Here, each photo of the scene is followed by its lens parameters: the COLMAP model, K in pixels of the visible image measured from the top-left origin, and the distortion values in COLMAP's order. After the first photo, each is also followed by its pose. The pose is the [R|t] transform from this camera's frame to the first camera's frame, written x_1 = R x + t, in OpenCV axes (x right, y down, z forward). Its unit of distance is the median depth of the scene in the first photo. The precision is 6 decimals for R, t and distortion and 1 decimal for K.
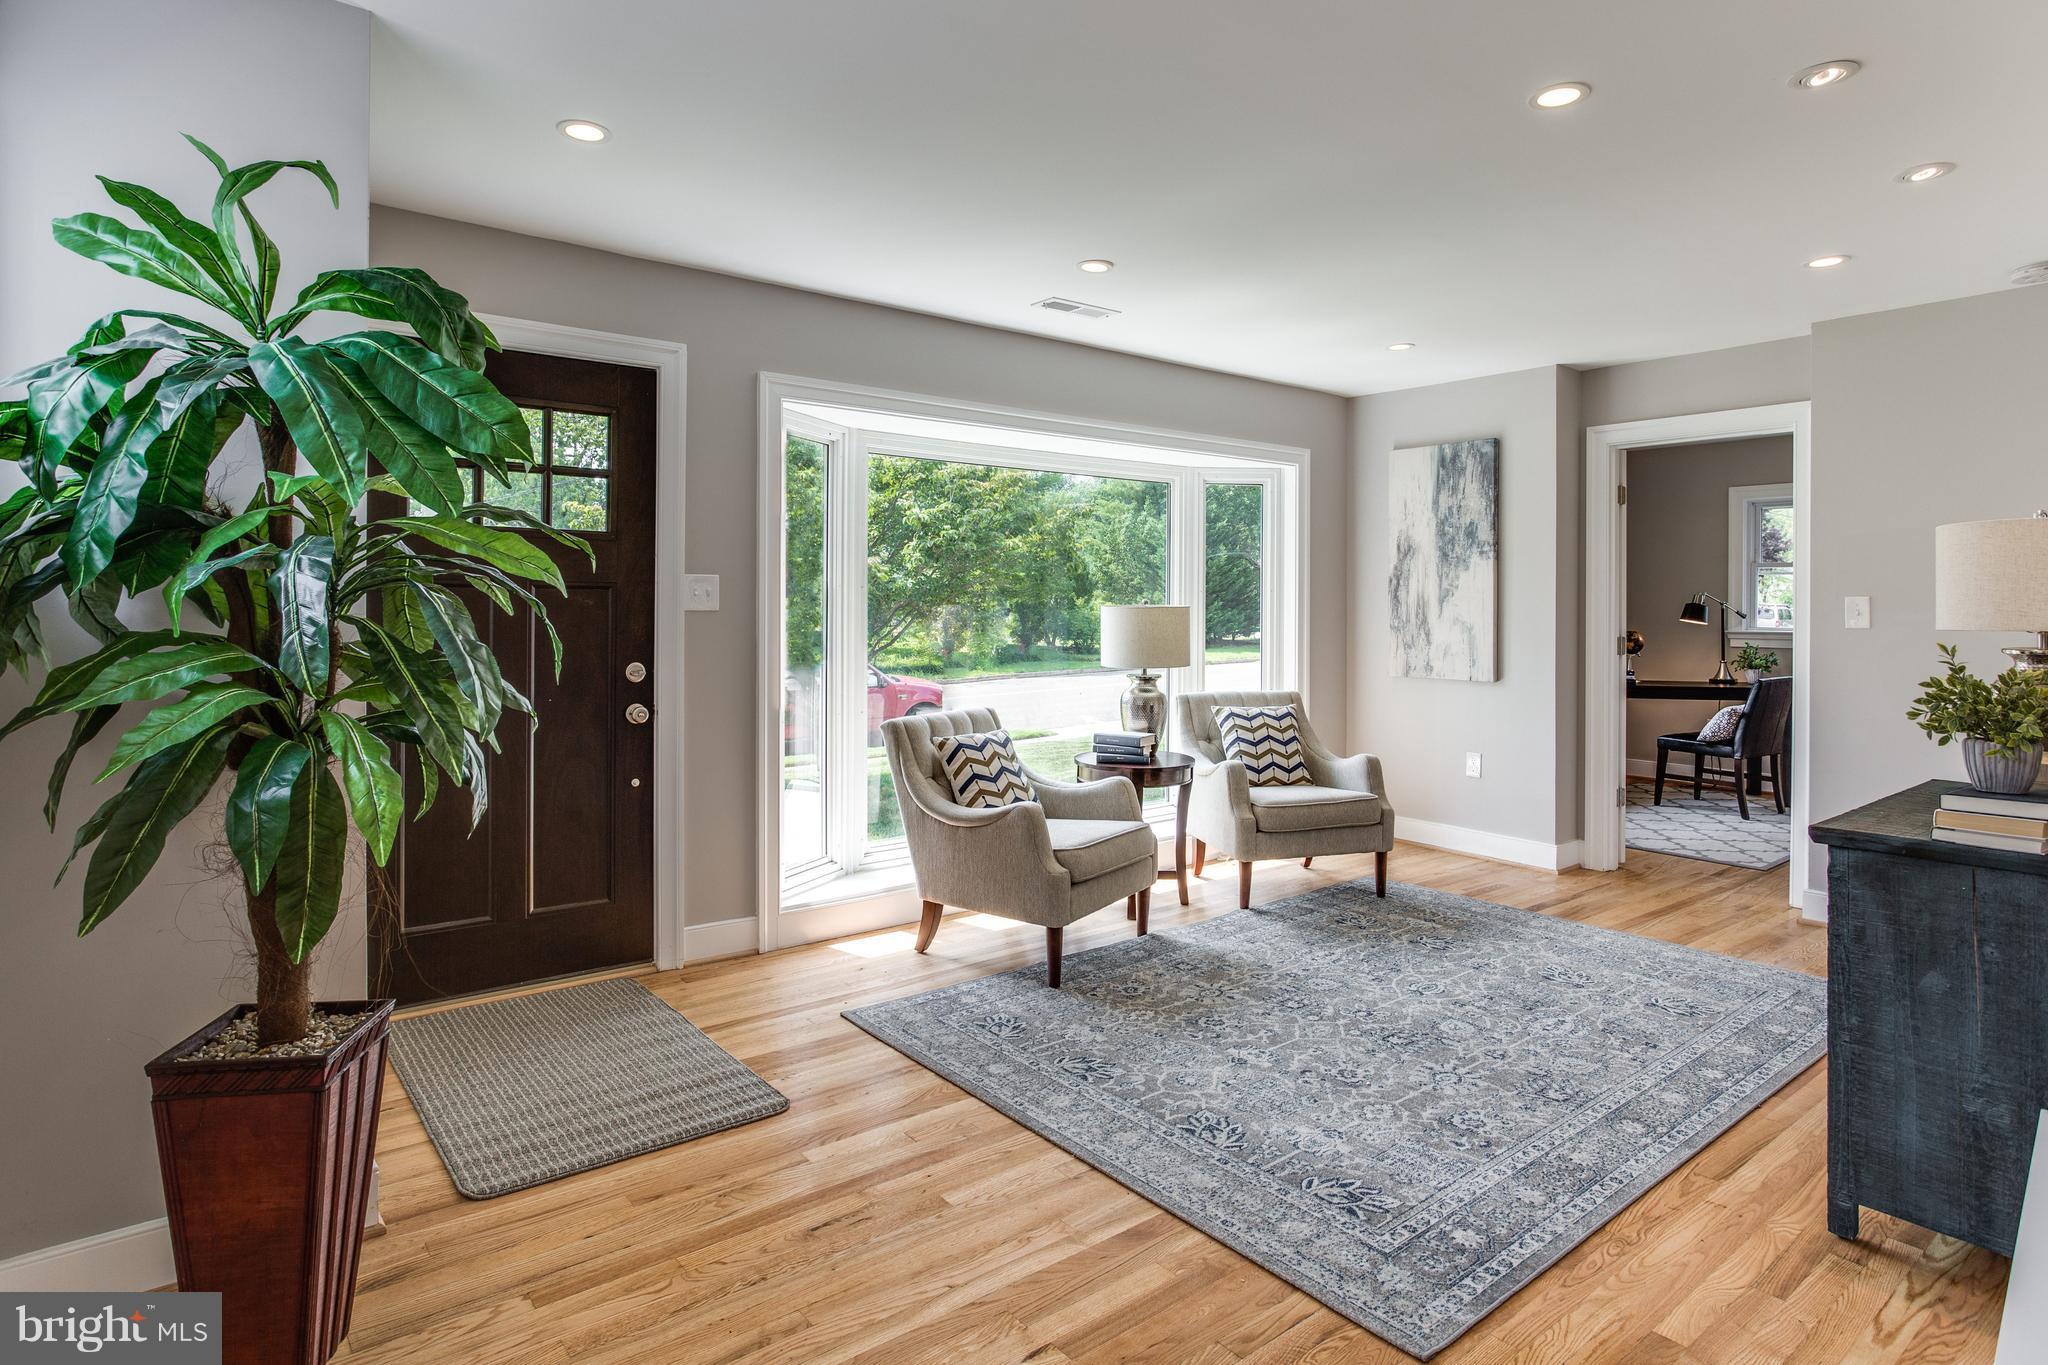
lens RADIAL K [[1104.0, 0, 1021.3], [0, 1104.0, 600.8], [0, 0, 1]] dist [-0.043952, 0.029112]
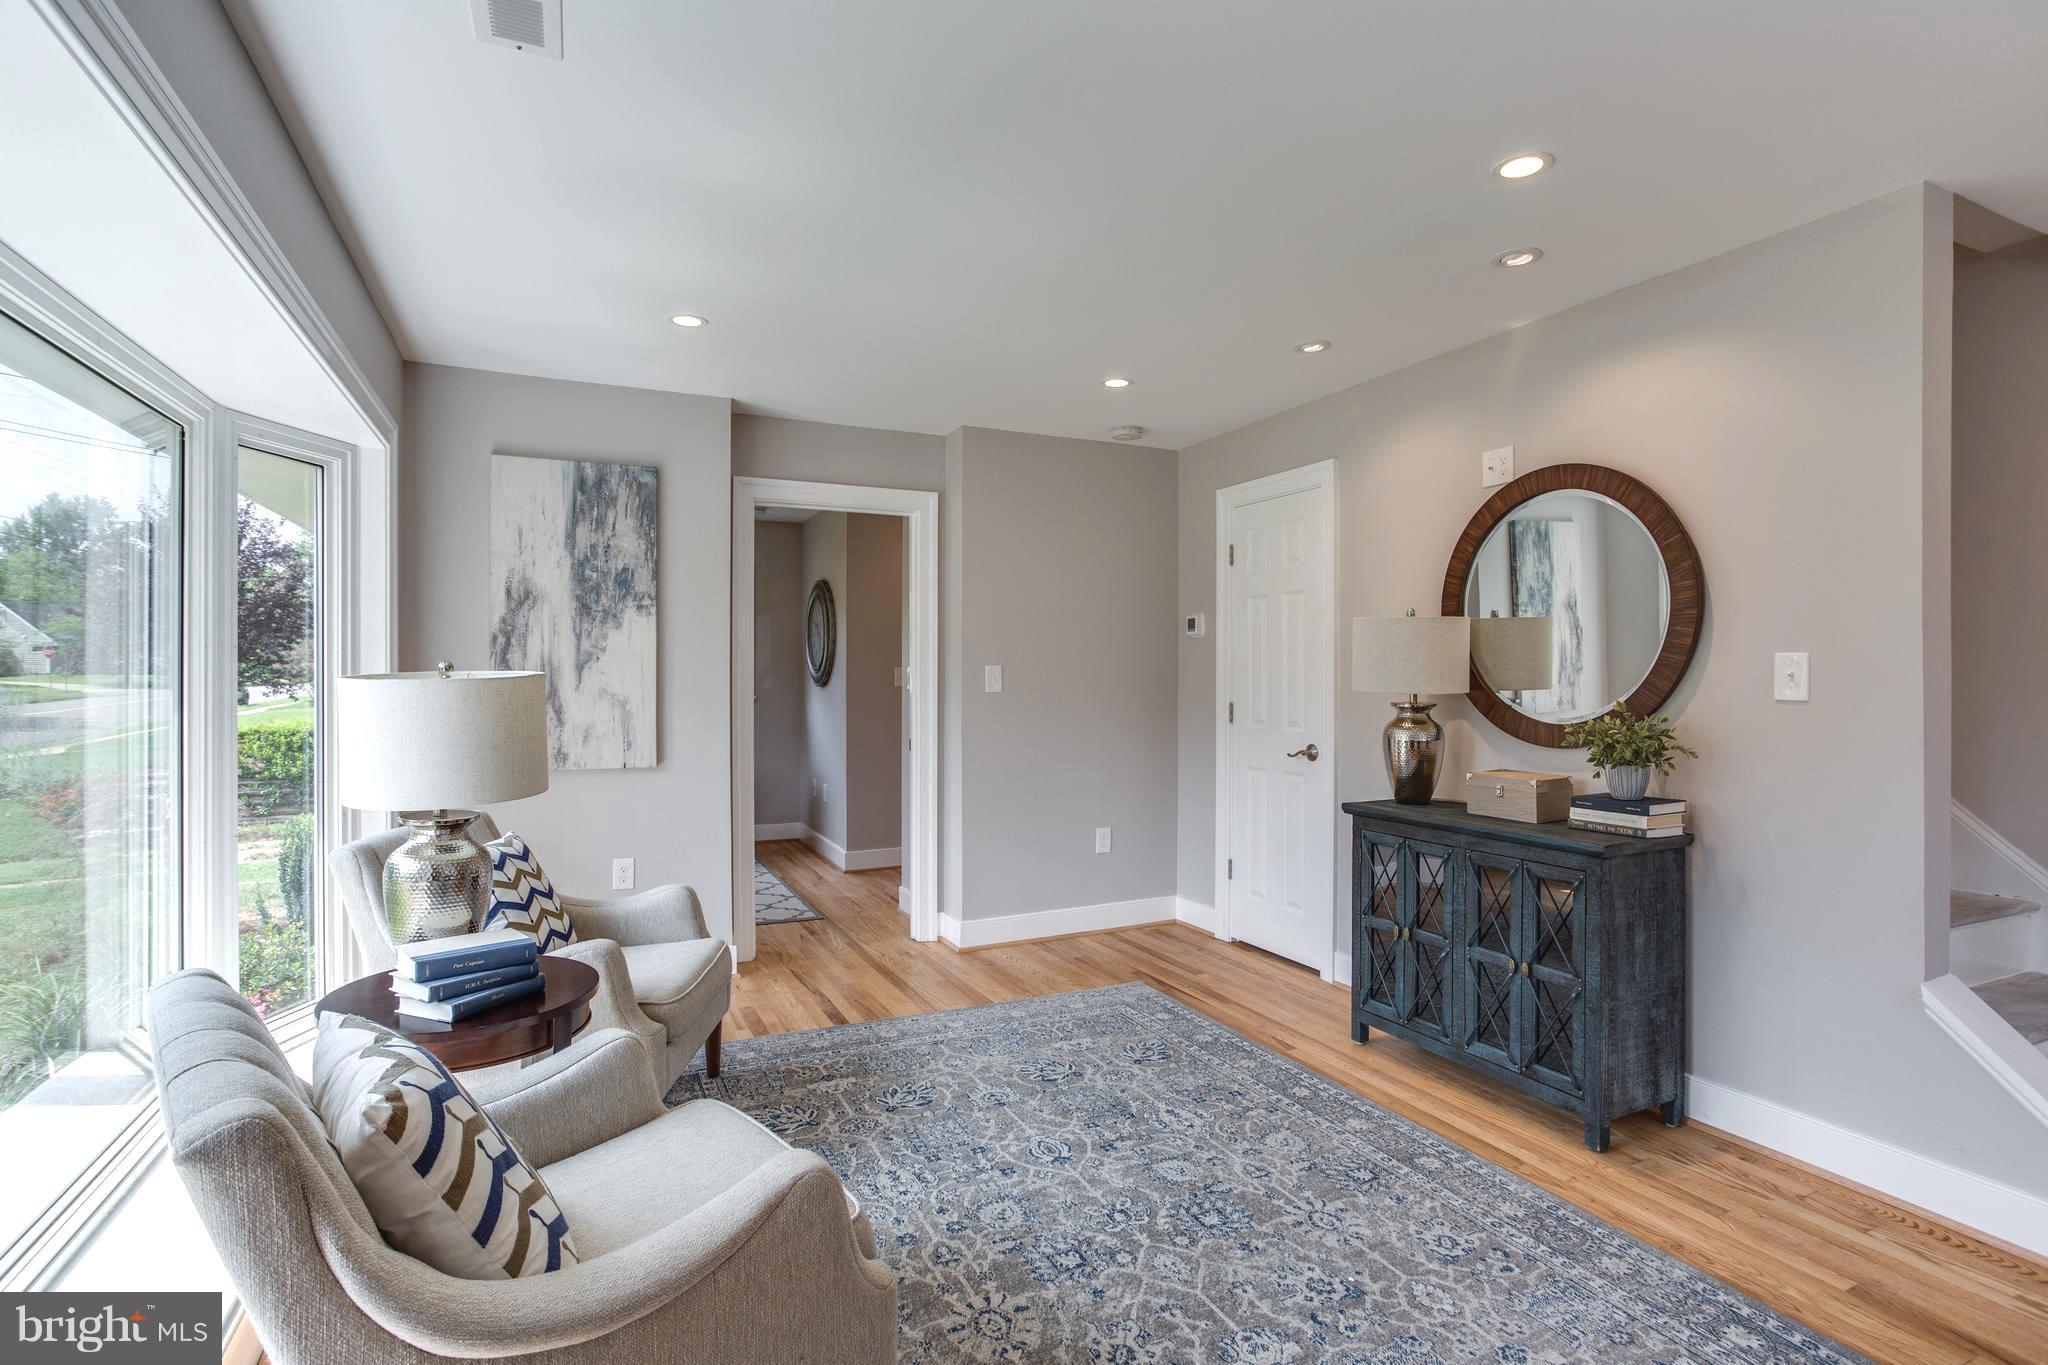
lens RADIAL K [[994.1, 0, 1030.8], [0, 994.1, 680.8], [0, 0, 1]] dist [-0.038571, 0.018372]
pose [[0.225450, -0.008767, 0.974215, -0.434563], [-0.002634, 0.999950, 0.009608, 0.004215], [-0.974251, -0.004732, 0.225416, 1.107685]]
